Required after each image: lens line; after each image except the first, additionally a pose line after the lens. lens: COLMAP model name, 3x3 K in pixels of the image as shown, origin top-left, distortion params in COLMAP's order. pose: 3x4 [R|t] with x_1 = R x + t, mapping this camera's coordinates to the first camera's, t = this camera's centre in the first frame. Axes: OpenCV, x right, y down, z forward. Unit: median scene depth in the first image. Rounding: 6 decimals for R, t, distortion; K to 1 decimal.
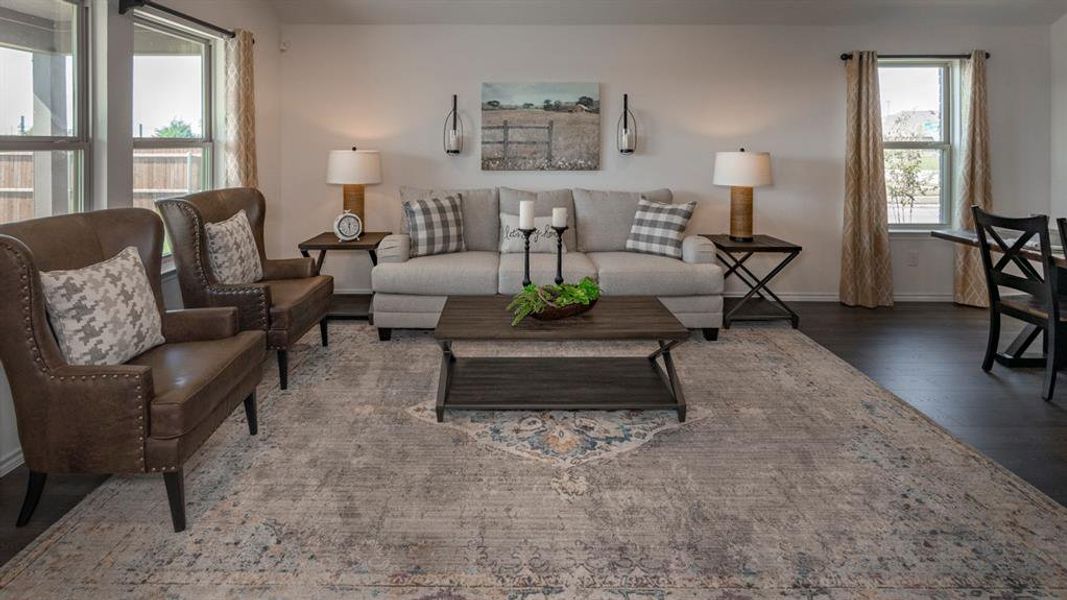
lens RADIAL K [[534.7, 0, 505.1], [0, 534.7, 150.2], [0, 0, 1]] dist [0.001493, -0.000322]
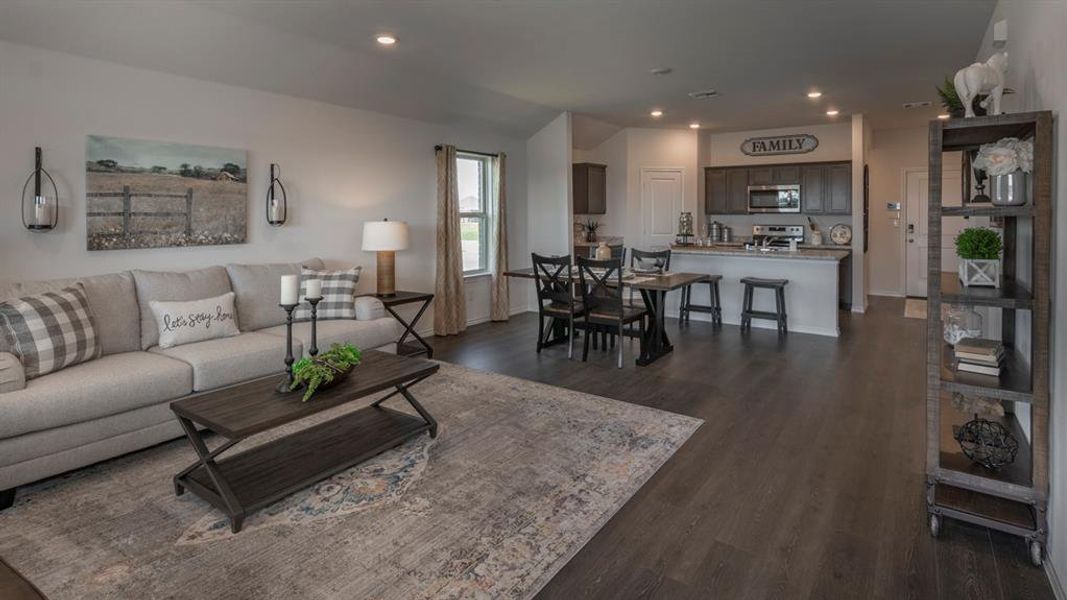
lens RADIAL K [[538.3, 0, 532.0], [0, 538.3, 224.6], [0, 0, 1]] dist [-0.000577, 0.001382]
pose [[0.569970, -0.019241, 0.821440, -0.331287], [0.011634, 0.999815, 0.015347, -0.004233], [-0.821583, 0.000810, 0.570088, 0.055100]]
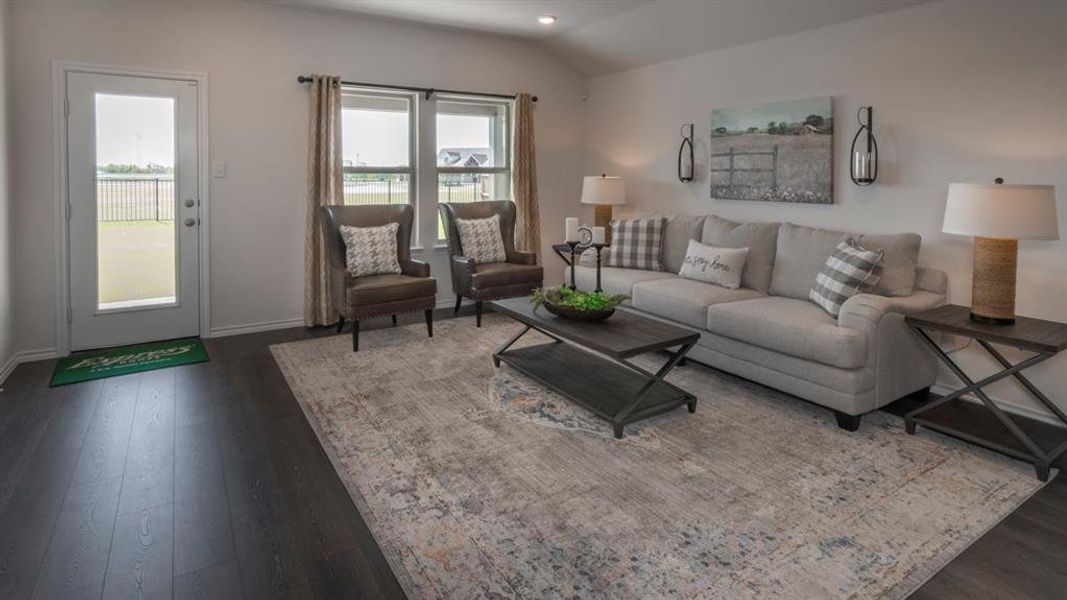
lens RADIAL K [[537.5, 0, 509.0], [0, 537.5, 188.2], [0, 0, 1]] dist [0.000579, 0.000073]
pose [[0.538740, 0.026363, -0.842059, 0.634949], [-0.013778, 0.999652, 0.022482, 0.001890], [0.842359, -0.000510, 0.538916, 0.154132]]
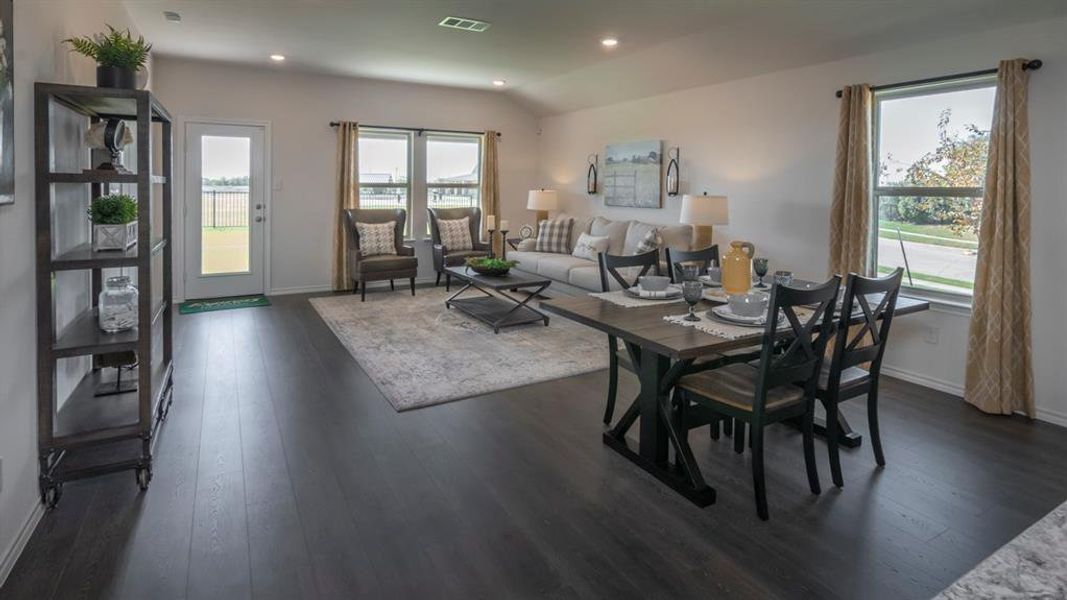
lens RADIAL K [[546.6, 0, 527.7], [0, 546.6, 194.6], [0, 0, 1]] dist [-0.000037, 0.000118]
pose [[0.501073, 0.016573, -0.865247, 1.214511], [-0.018783, 0.999789, 0.008273, -0.000699], [0.865201, 0.012107, 0.501278, 0.072930]]
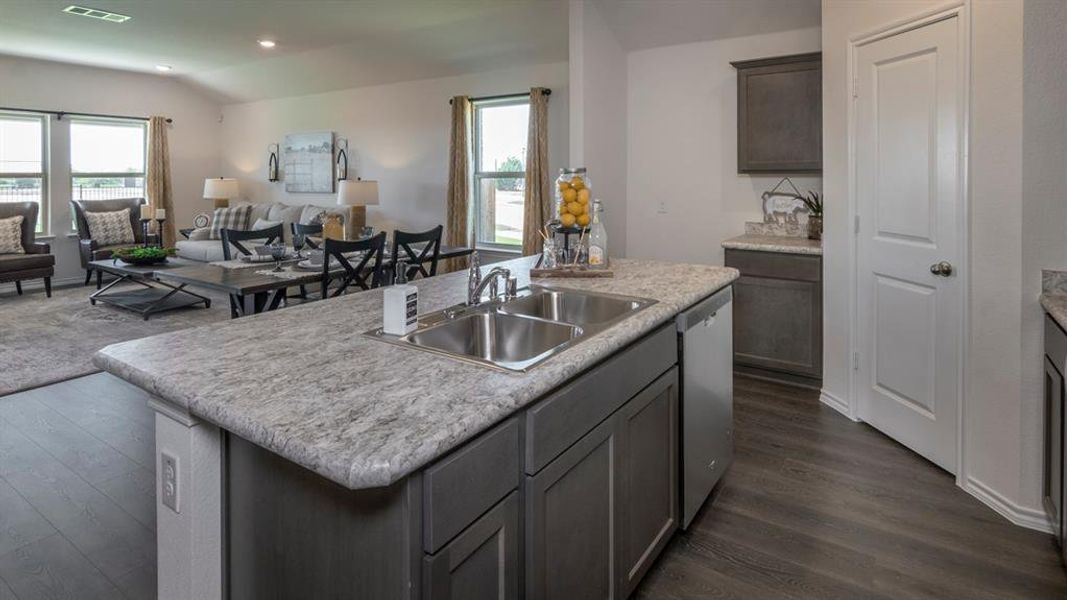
lens RADIAL K [[563.6, 0, 556.9], [0, 563.6, 179.7], [0, 0, 1]] dist [0.001610, -0.000464]
pose [[0.846788, 0.001796, -0.531927, 1.573904], [-0.003539, 0.999991, -0.002258, 0.003320], [0.531919, 0.003795, 0.846787, 0.043332]]
